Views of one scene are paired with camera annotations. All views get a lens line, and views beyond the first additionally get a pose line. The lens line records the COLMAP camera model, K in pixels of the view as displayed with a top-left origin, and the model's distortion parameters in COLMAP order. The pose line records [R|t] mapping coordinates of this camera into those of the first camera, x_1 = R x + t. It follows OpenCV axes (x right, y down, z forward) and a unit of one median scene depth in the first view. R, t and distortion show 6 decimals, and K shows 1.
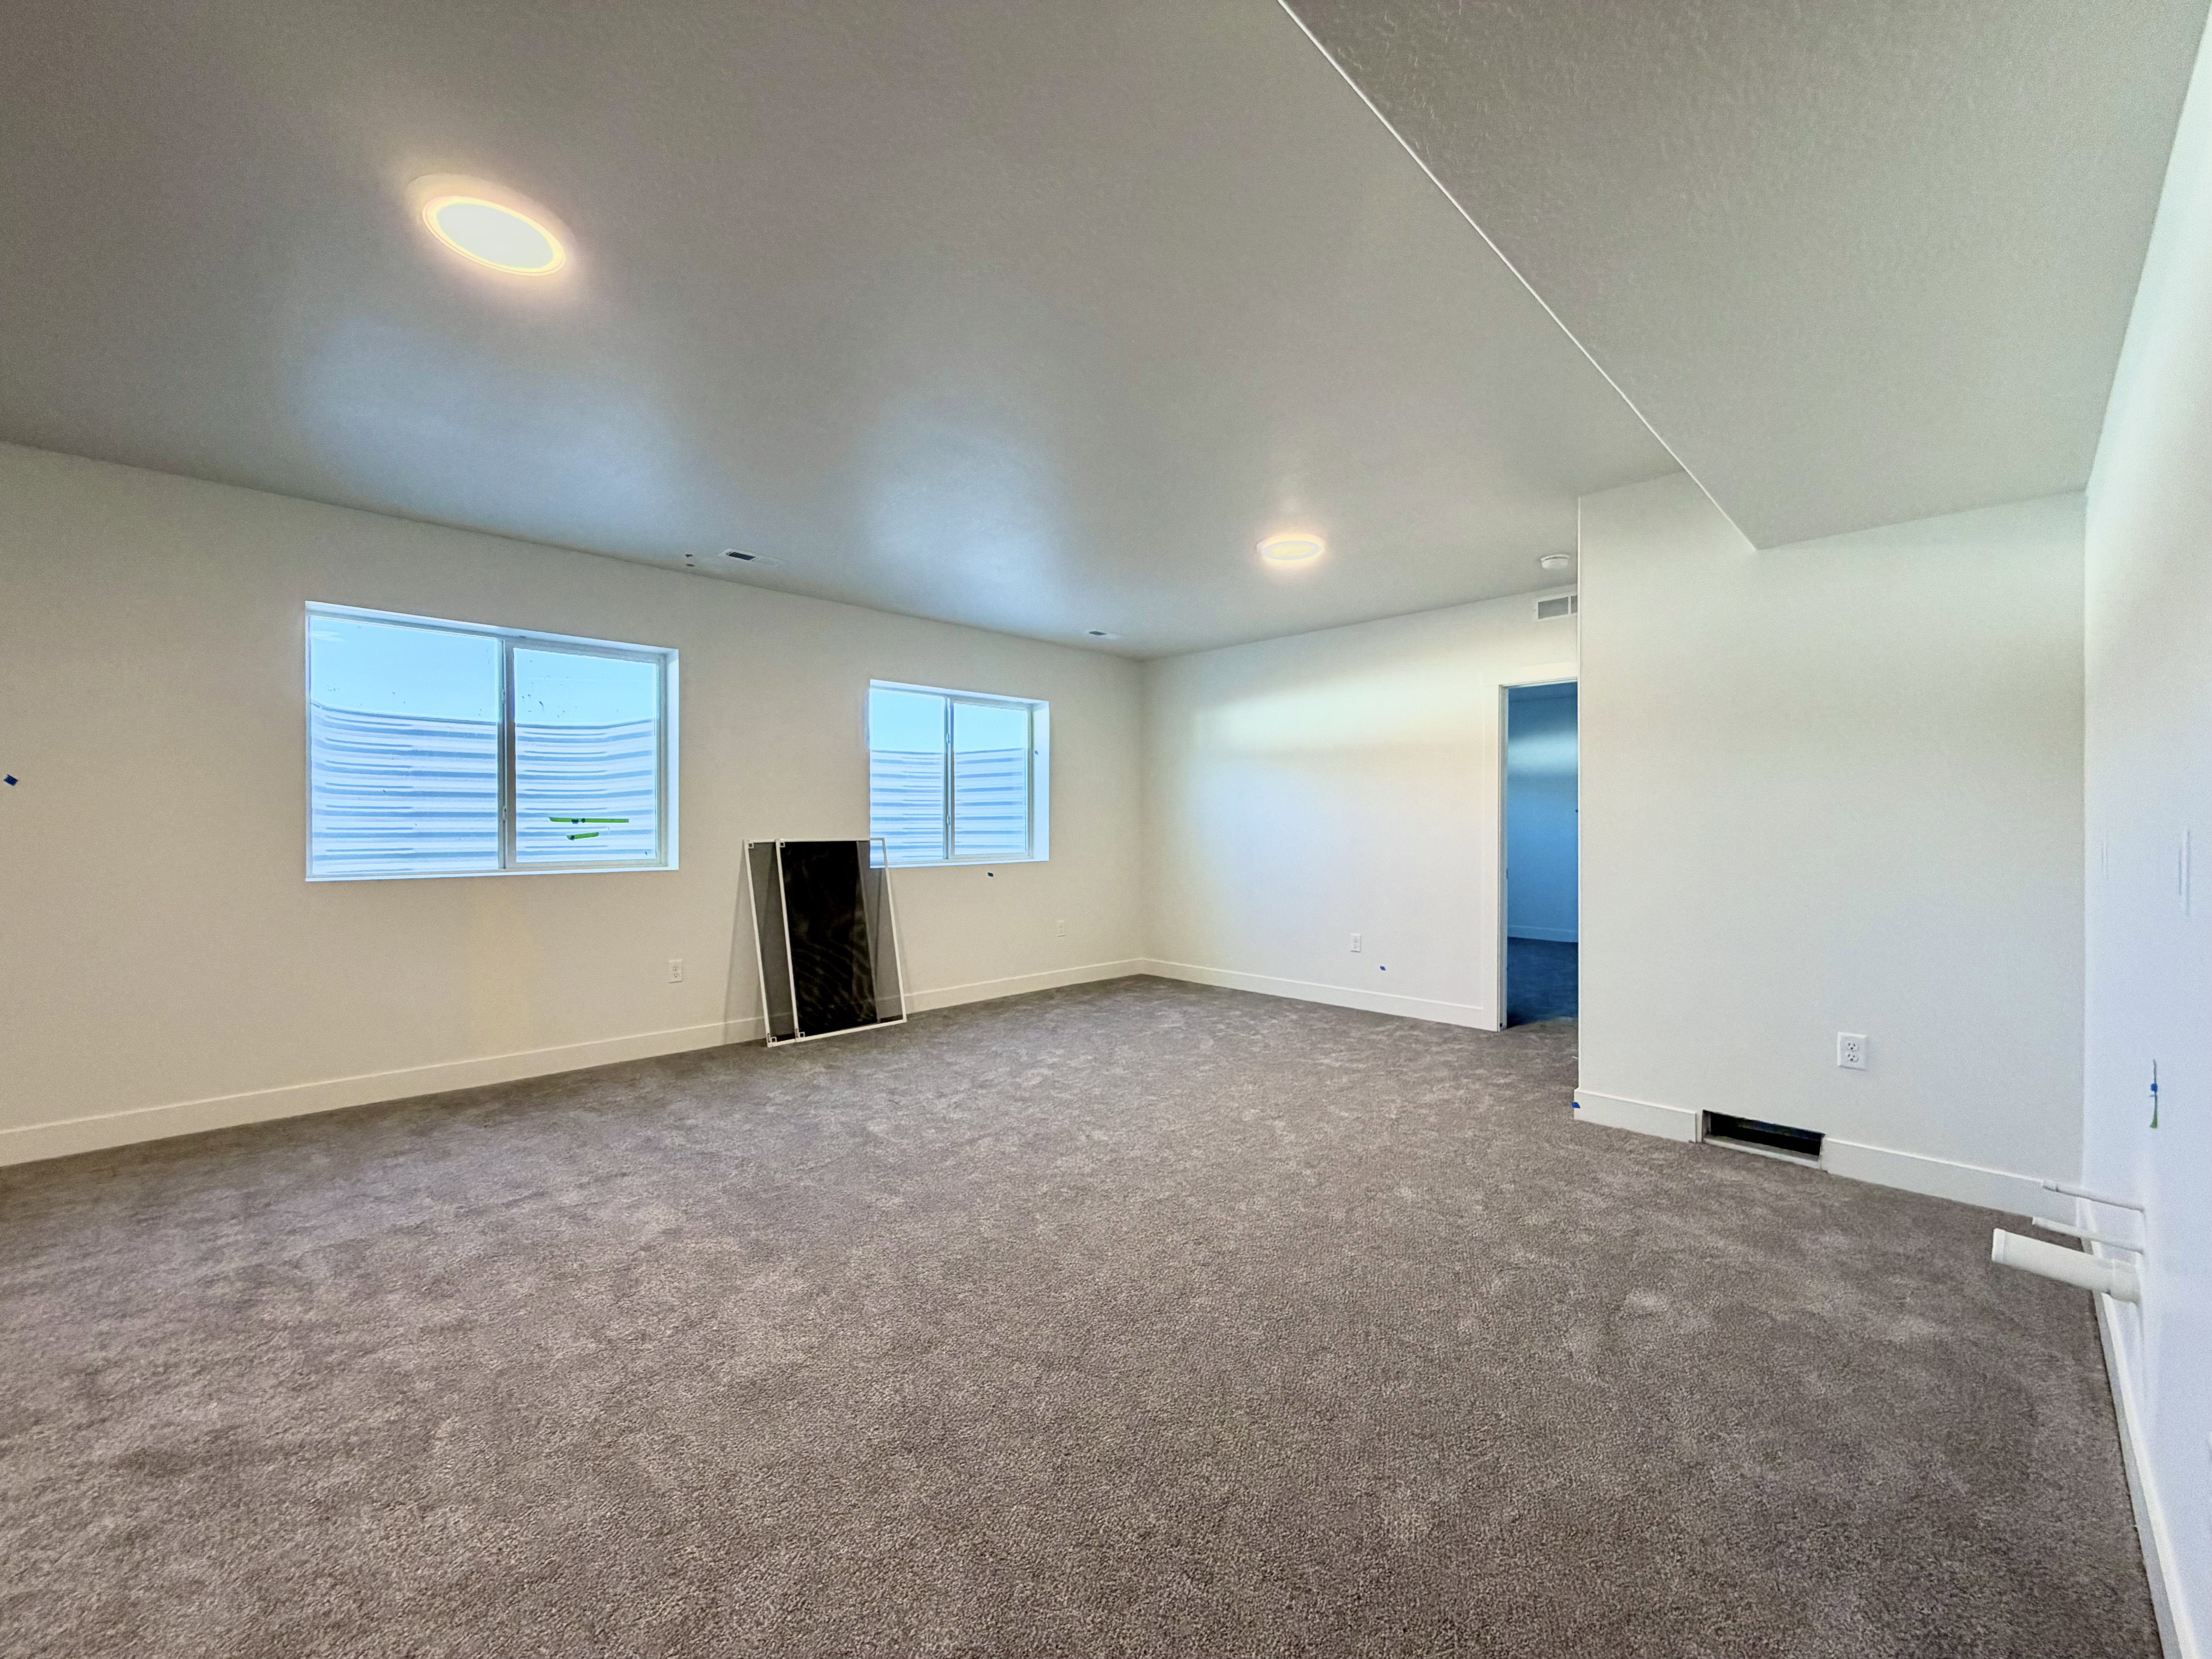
lens RADIAL K [[891.3, 0, 1109.3], [0, 891.3, 828.4], [0, 0, 1]] dist [0.008255, 0.000513]
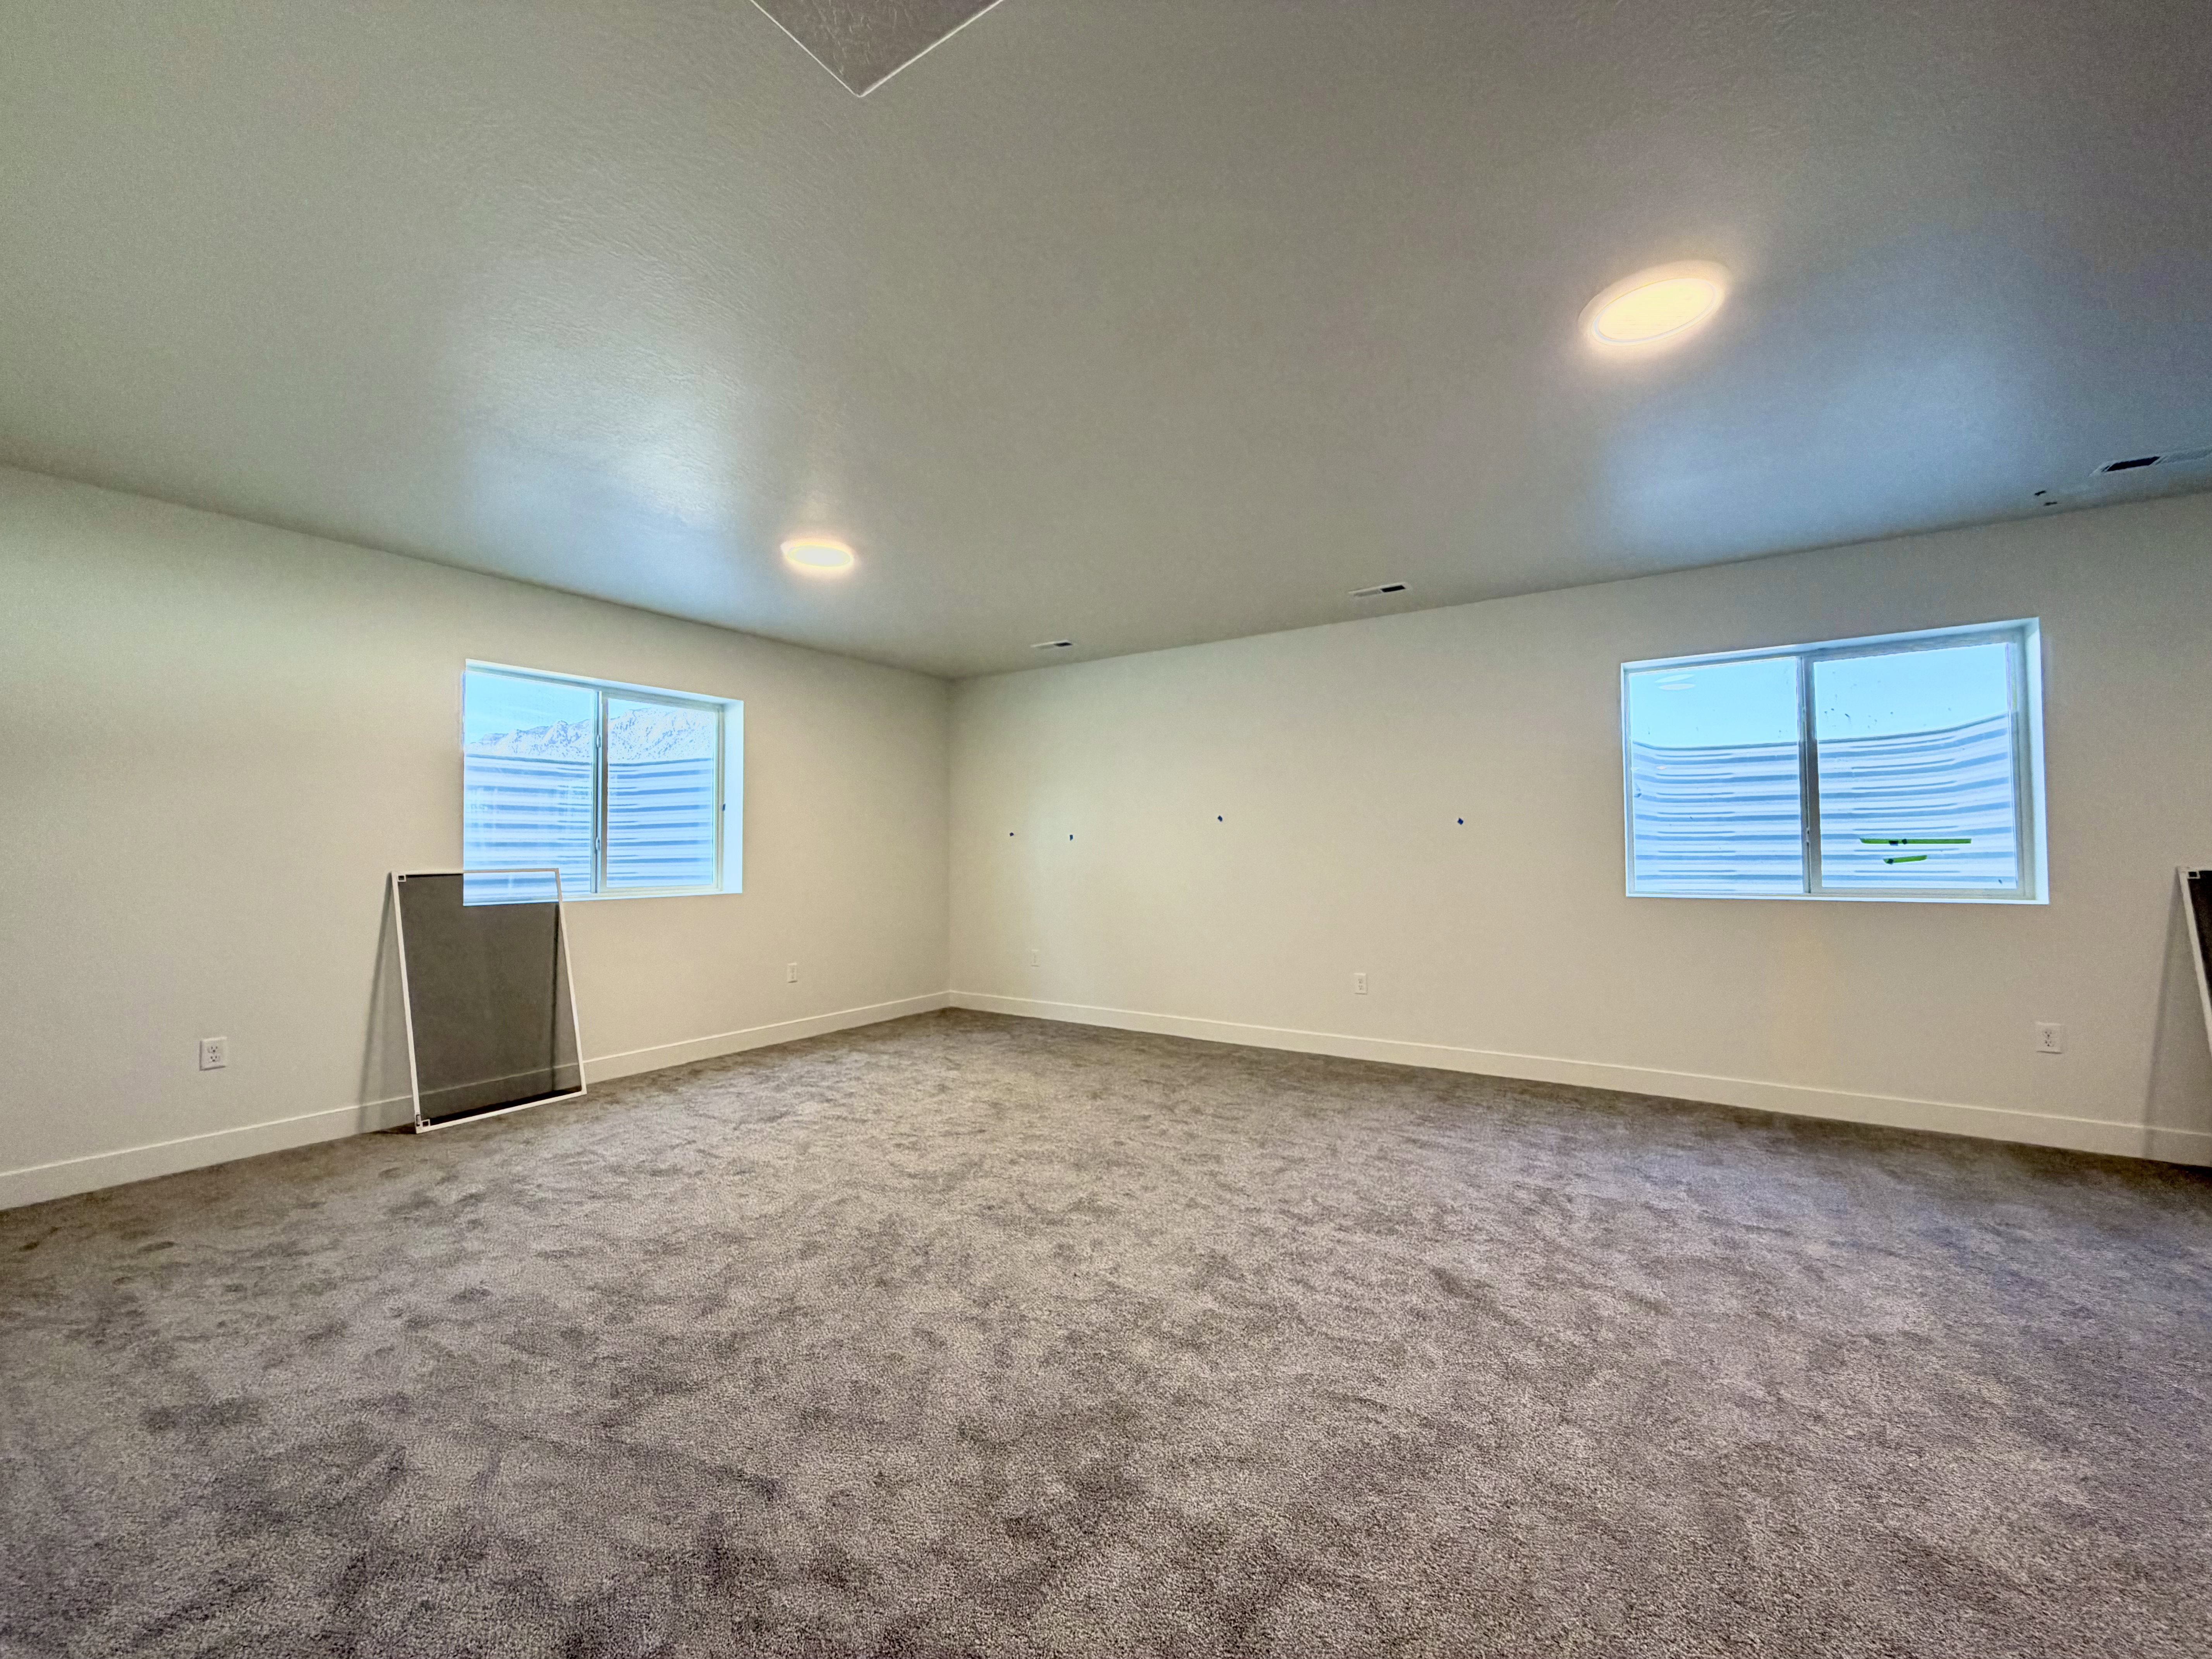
lens RADIAL K [[891.3, 0, 1096.8], [0, 891.3, 831.0], [0, 0, 1]] dist [0.008255, 0.000513]
pose [[0.213958, -0.025334, -0.976514, 0.168678], [0.004022, 0.999678, -0.025053, -0.000995], [0.976835, 0.001433, 0.213991, 0.076635]]
